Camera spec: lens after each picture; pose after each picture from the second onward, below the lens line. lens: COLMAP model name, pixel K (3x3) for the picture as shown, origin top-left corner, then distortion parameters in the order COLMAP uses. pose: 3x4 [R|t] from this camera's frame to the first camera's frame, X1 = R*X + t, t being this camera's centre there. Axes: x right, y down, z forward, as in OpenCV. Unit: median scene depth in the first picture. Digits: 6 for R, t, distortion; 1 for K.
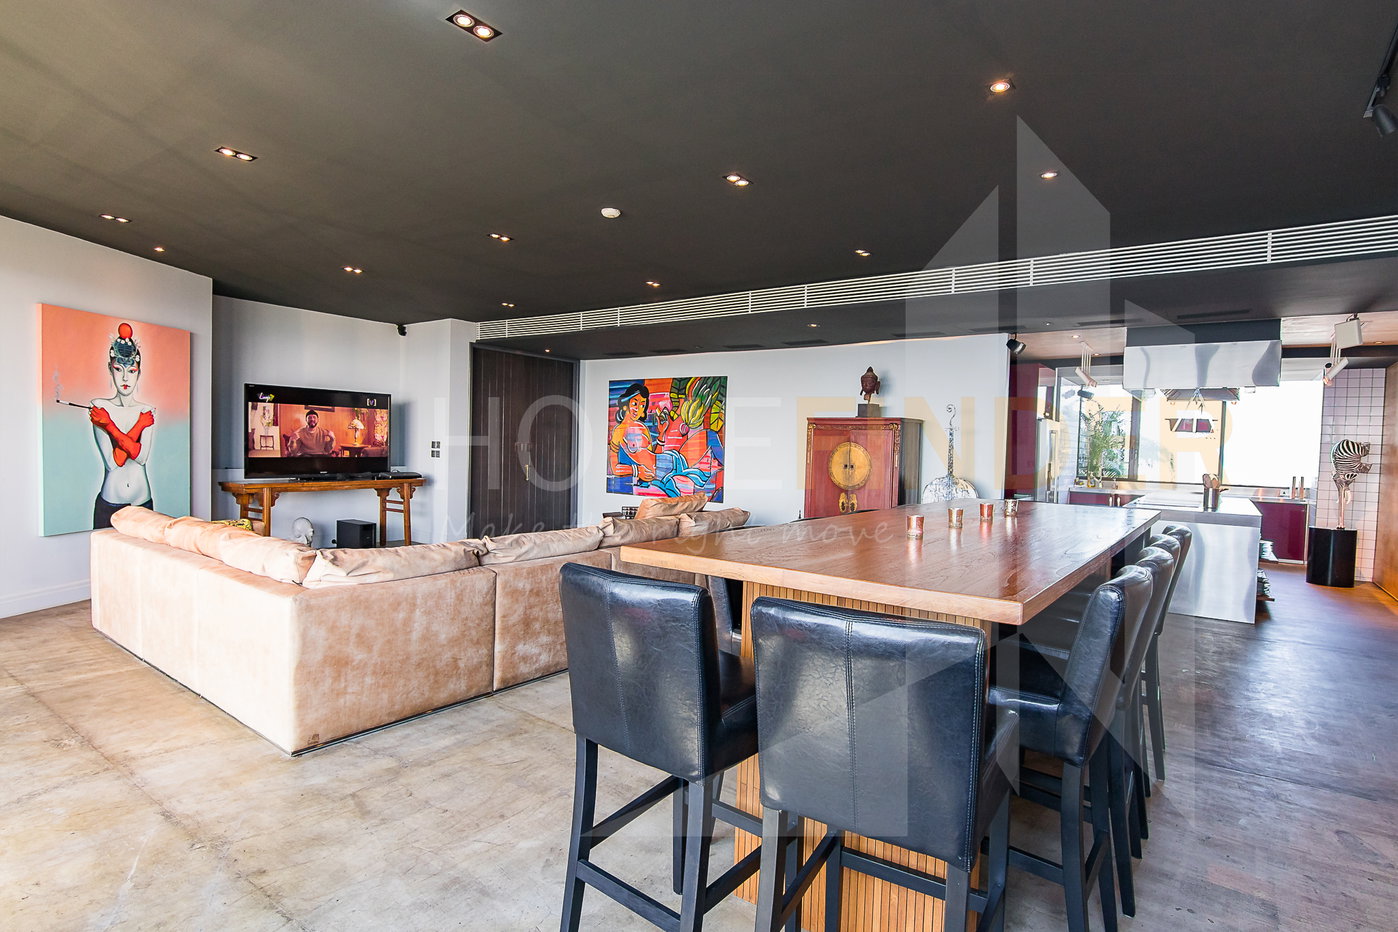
lens RADIAL K [[720.8, 0, 700.8], [0, 720.8, 468.0], [0, 0, 1]] dist [-0.011324, -0.009157]
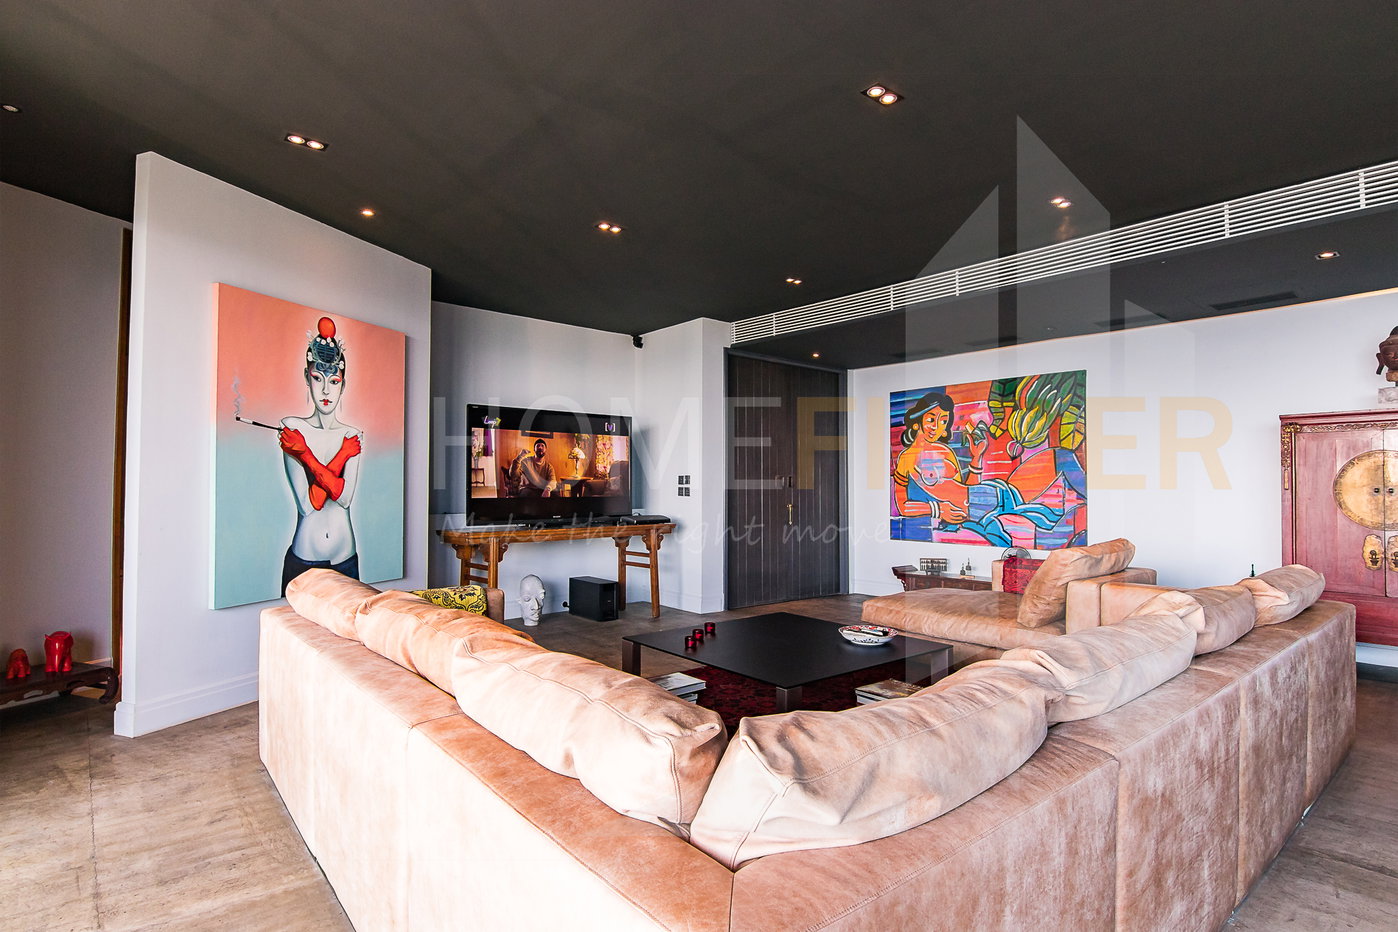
lens RADIAL K [[720.8, 0, 696.1], [0, 720.8, 467.0], [0, 0, 1]] dist [-0.011324, -0.009157]
pose [[0.971194, -0.032486, -0.236065, -0.198706], [0.016998, 0.997585, -0.067351, 0.007709], [0.237683, 0.061398, 0.969400, 0.284653]]
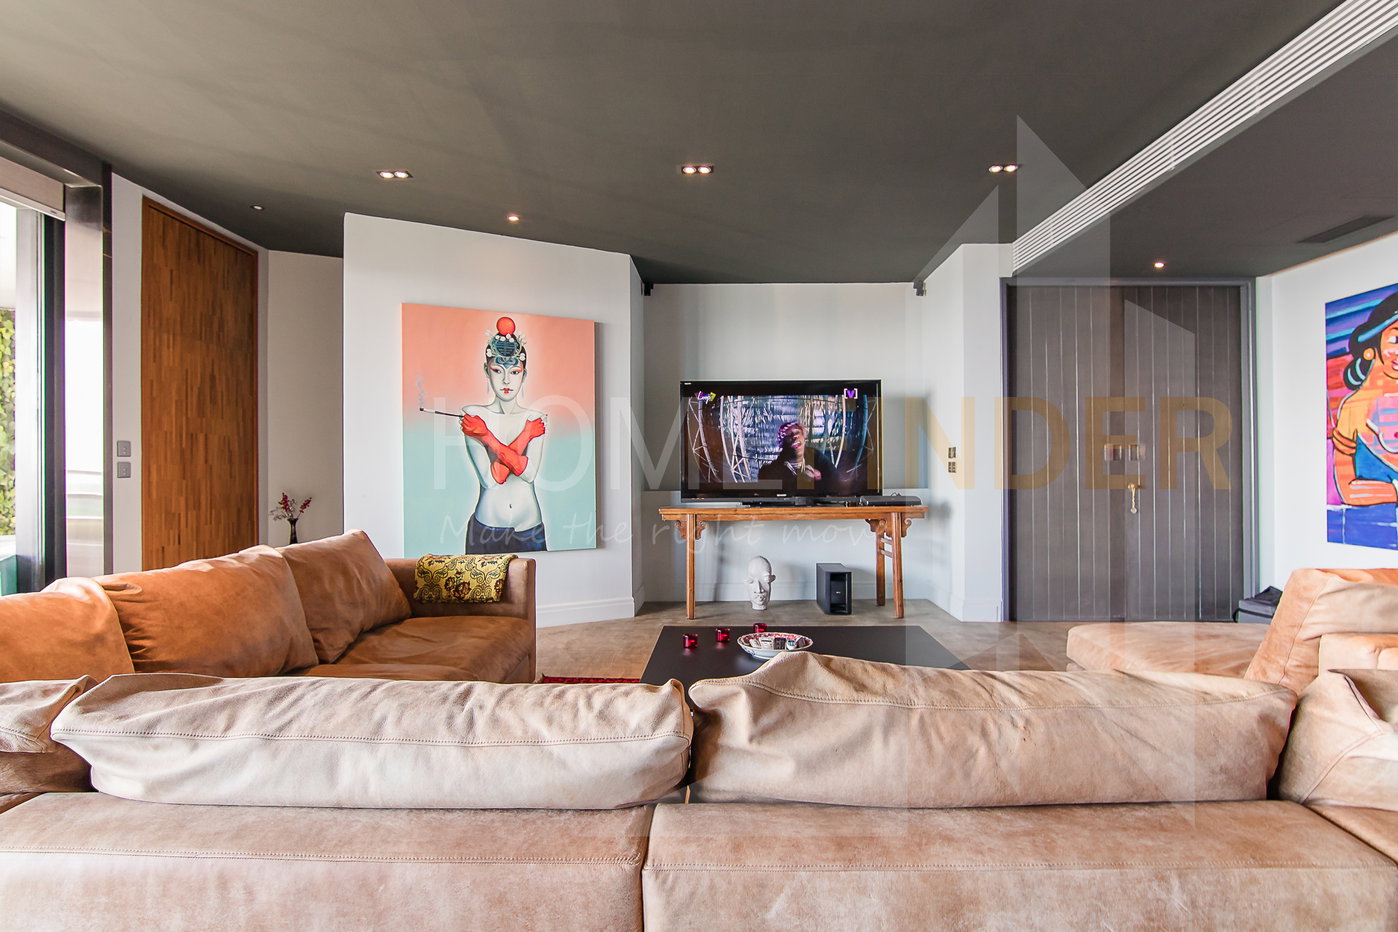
lens RADIAL K [[720.8, 0, 693.9], [0, 720.8, 471.7], [0, 0, 1]] dist [-0.011324, -0.009157]
pose [[0.562742, -0.031353, -0.826038, 0.025140], [-0.006548, 0.999080, -0.042382, 0.014352], [0.826607, 0.029260, 0.562019, 0.537975]]
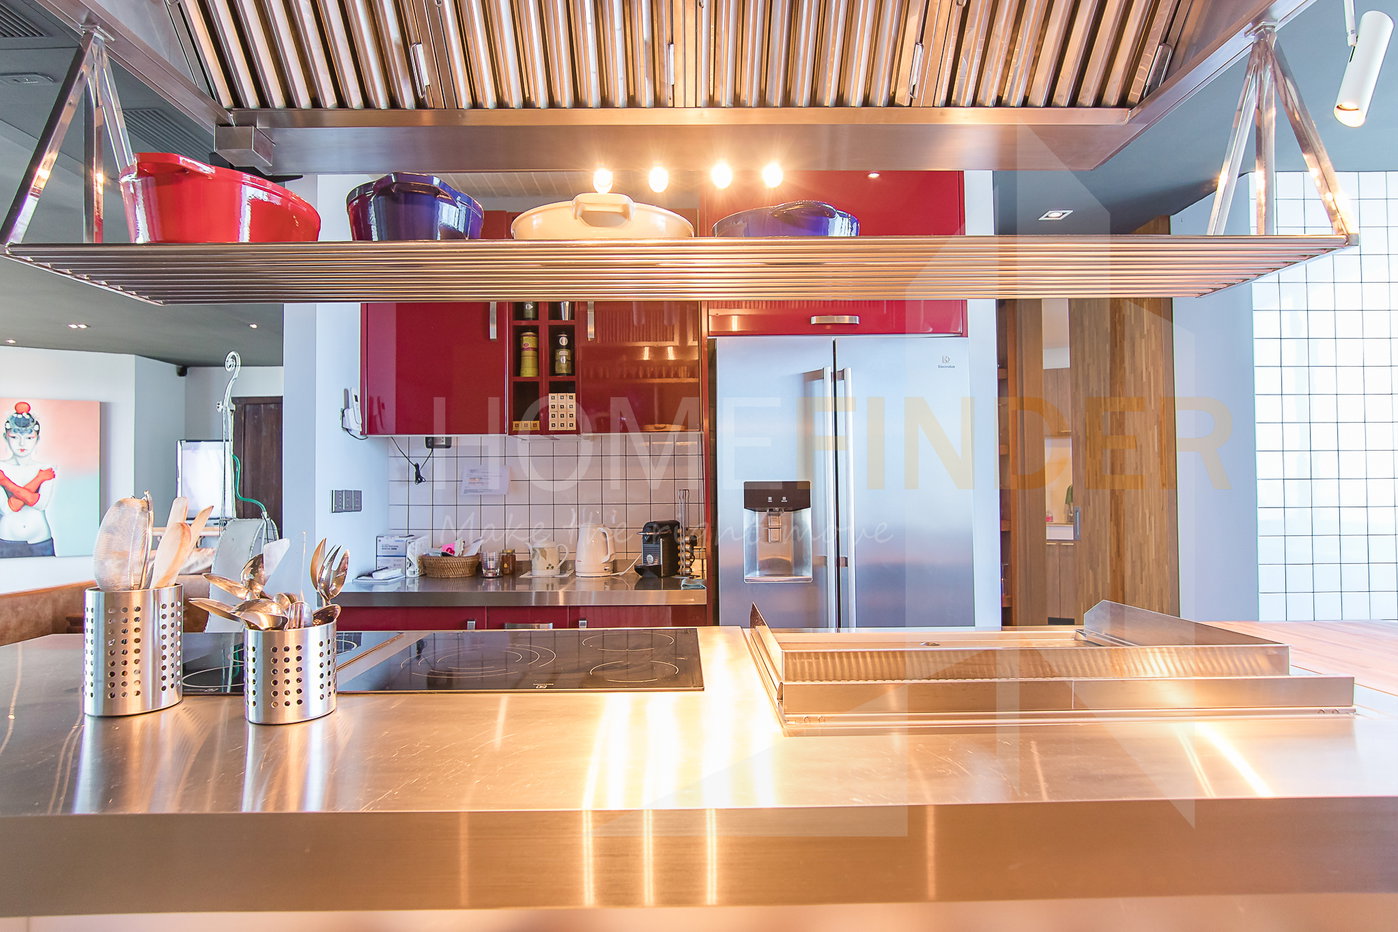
lens RADIAL K [[778.1, 0, 697.7], [0, 778.1, 470.0], [0, 0, 1]] dist [0.001334, 0.000417]
pose [[0.607399, -0.053847, -0.792570, 0.816861], [0.001963, 0.997799, -0.066287, 0.014075], [0.794395, 0.038707, 0.606167, 0.857203]]
